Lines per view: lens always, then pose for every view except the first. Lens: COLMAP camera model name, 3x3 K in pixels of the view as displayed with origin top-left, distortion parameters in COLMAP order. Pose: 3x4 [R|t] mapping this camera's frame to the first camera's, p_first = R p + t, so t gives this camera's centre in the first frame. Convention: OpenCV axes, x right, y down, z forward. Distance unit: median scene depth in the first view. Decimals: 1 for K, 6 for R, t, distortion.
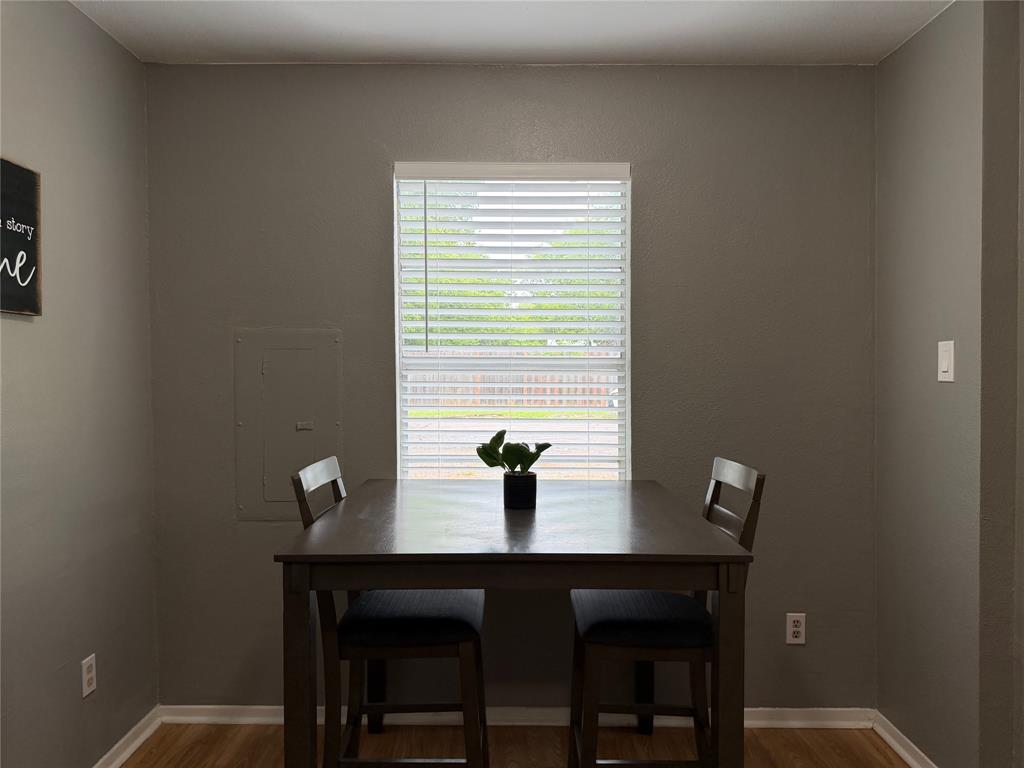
lens RADIAL K [[715.5, 0, 511.1], [0, 715.5, 383.3], [0, 0, 1]] dist [0.030451, -0.012032]
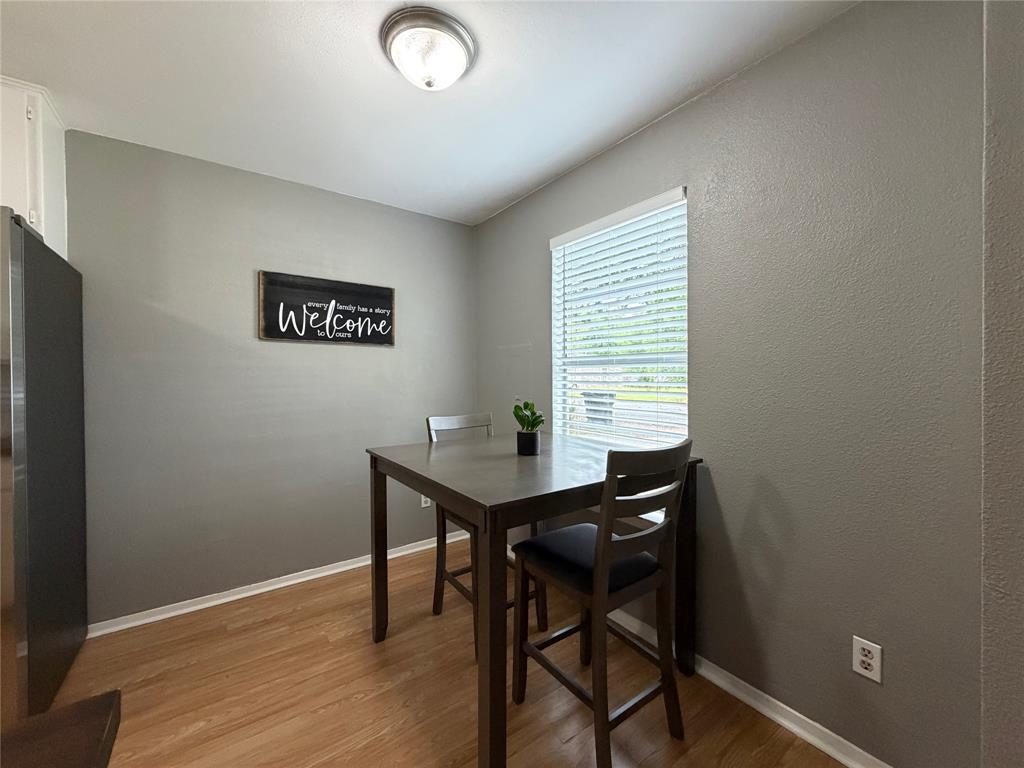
lens RADIAL K [[409.9, 0, 511.6], [0, 409.9, 380.1], [0, 0, 1]] dist [0.000605, -0.000165]
pose [[0.591041, 0.005972, -0.806619, 0.697008], [-0.014936, 0.999882, -0.003542, 0.023212], [0.806503, 0.014141, 0.591061, 0.478508]]
